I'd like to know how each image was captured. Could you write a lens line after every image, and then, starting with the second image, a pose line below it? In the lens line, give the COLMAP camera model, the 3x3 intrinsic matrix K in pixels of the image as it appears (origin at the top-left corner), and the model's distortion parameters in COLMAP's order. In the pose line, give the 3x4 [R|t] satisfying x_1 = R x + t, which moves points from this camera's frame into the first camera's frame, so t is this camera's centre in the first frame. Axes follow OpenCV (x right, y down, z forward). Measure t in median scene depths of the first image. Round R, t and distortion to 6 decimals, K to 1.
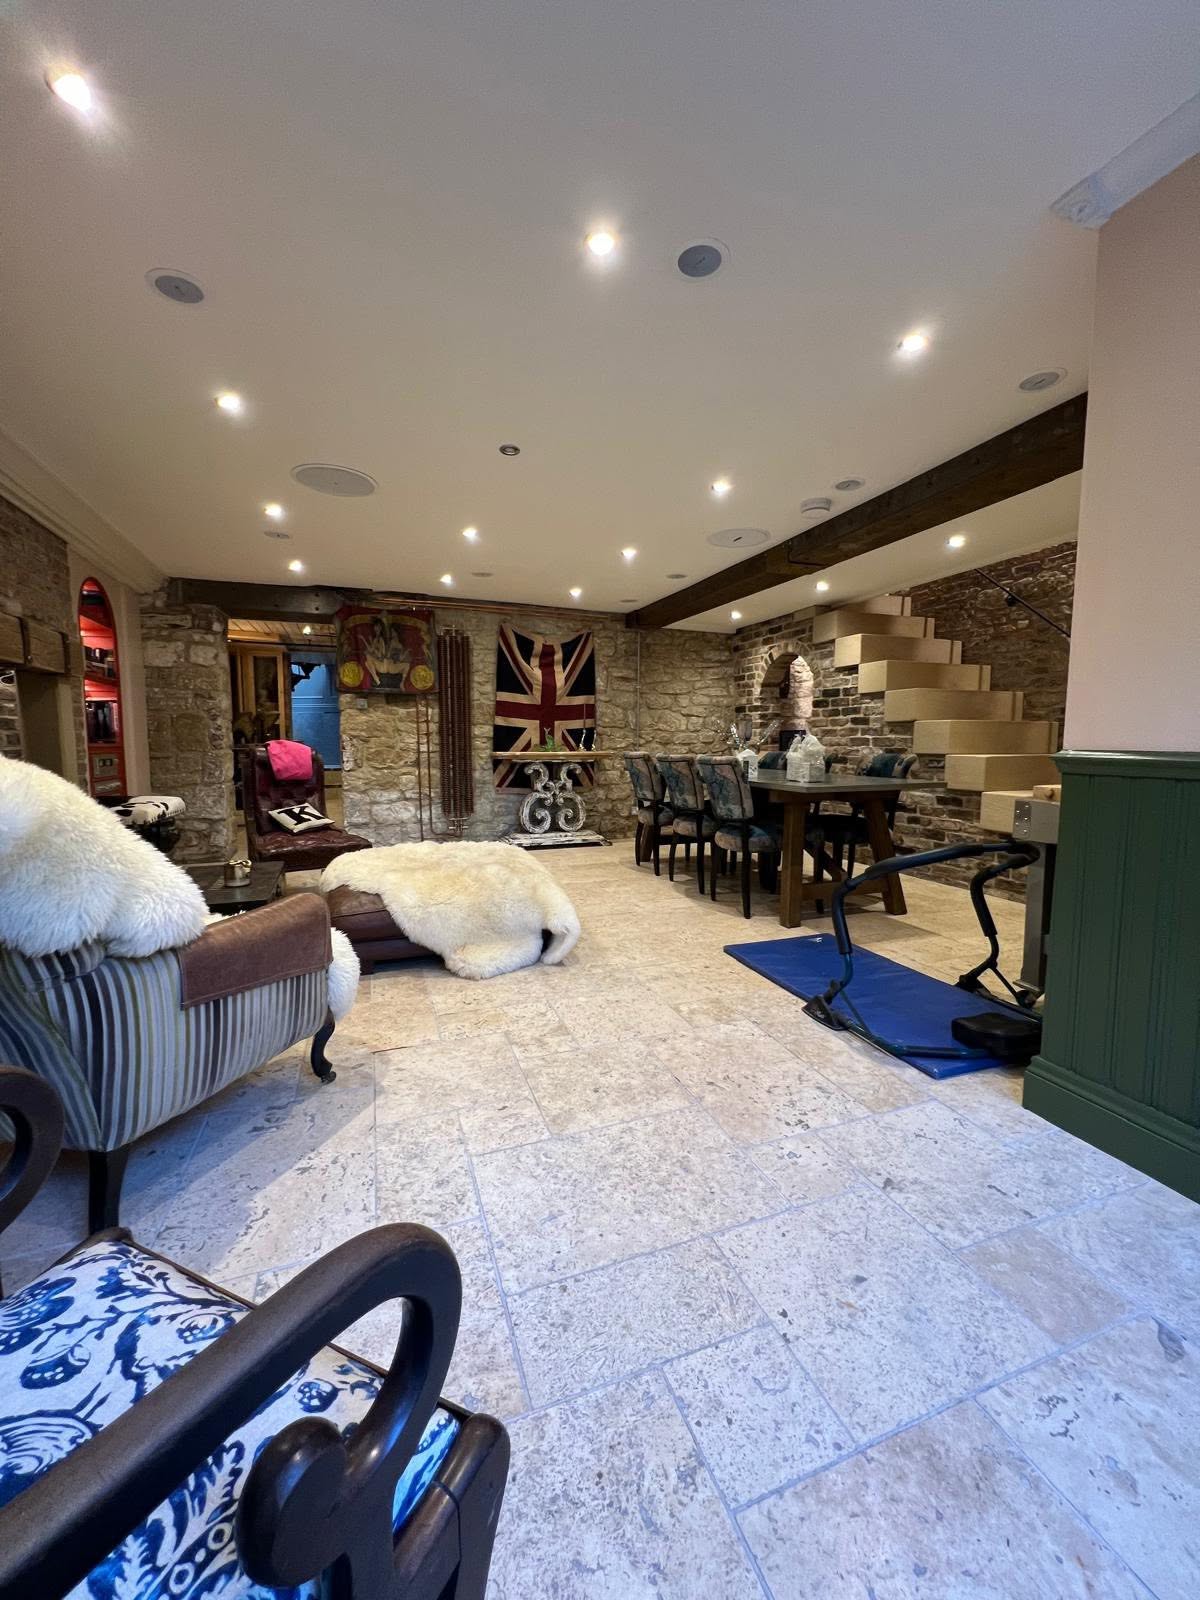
lens RADIAL K [[636.4, 0, 607.2], [0, 636.4, 800.7], [0, 0, 1]] dist [-0.001127, 0.000422]
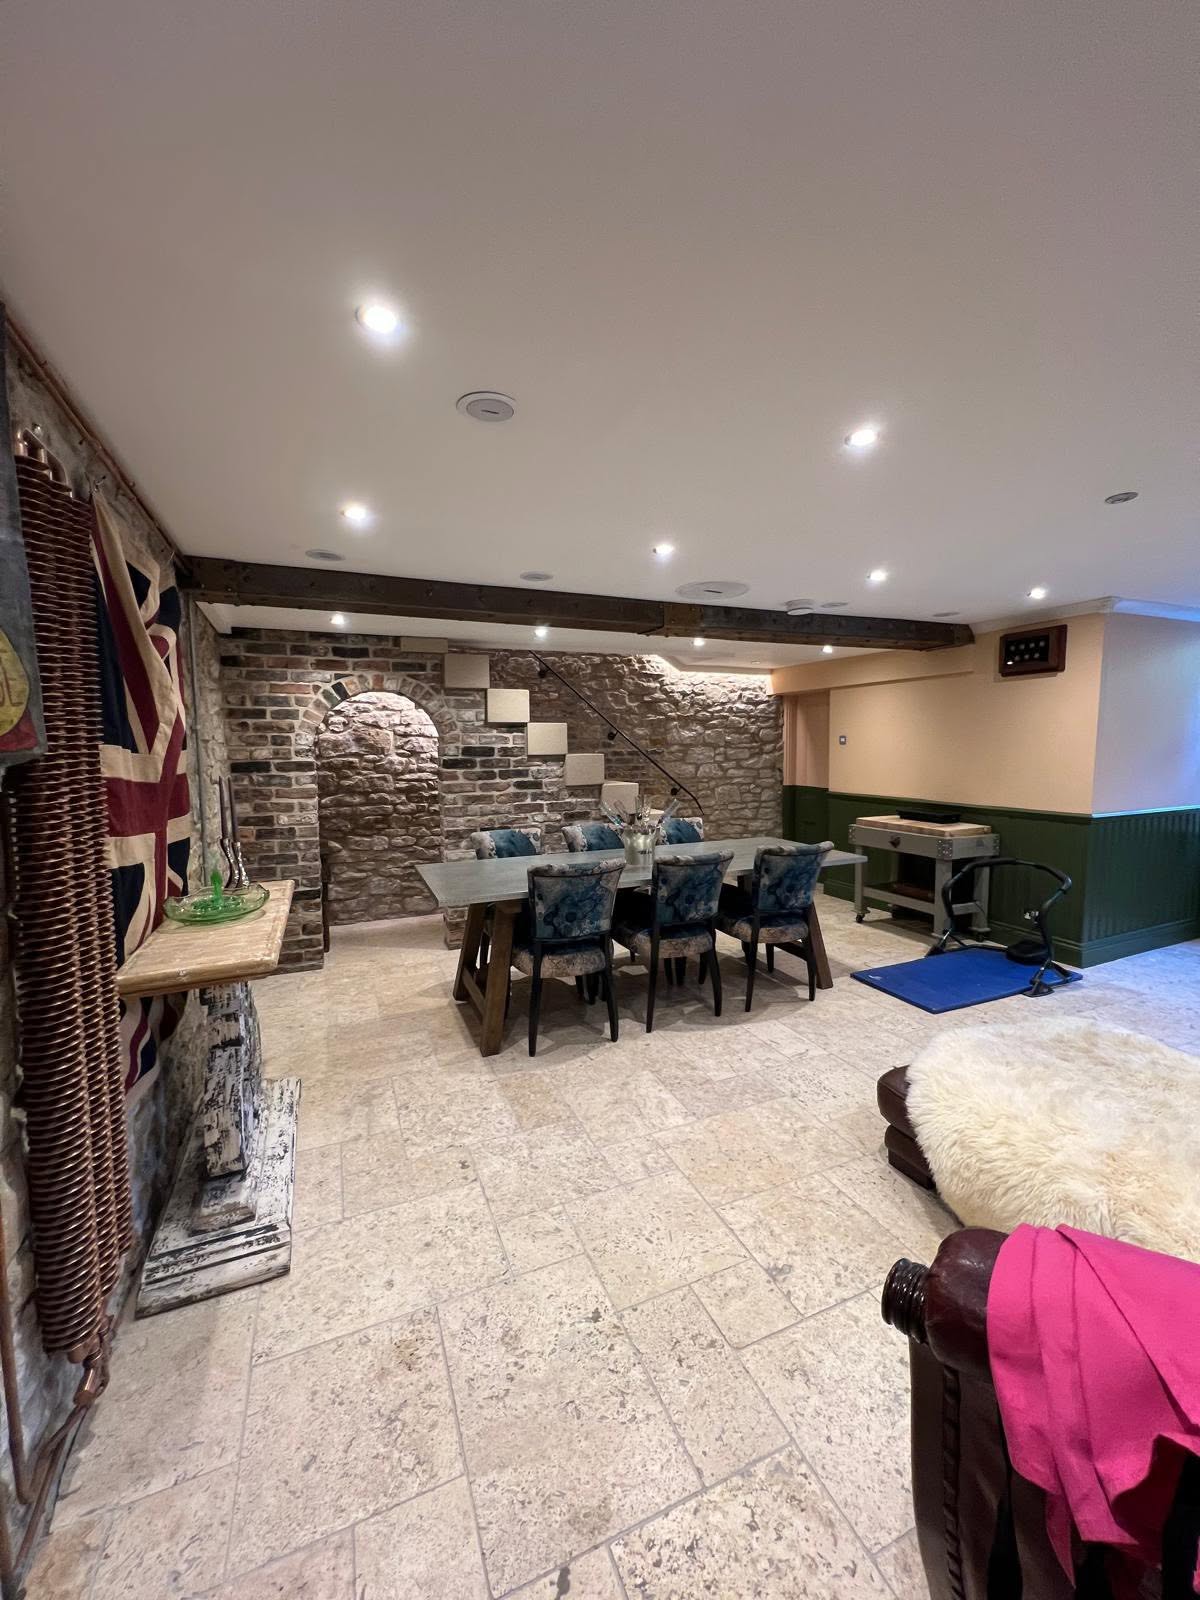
lens RADIAL K [[636.4, 0, 605.4], [0, 636.4, 796.0], [0, 0, 1]] dist [-0.001127, 0.000422]
pose [[-0.052352, -0.077324, 0.995631, -0.466393], [0.105918, 0.990944, 0.082530, -0.158299], [-0.992996, 0.109776, -0.043687, 0.853699]]
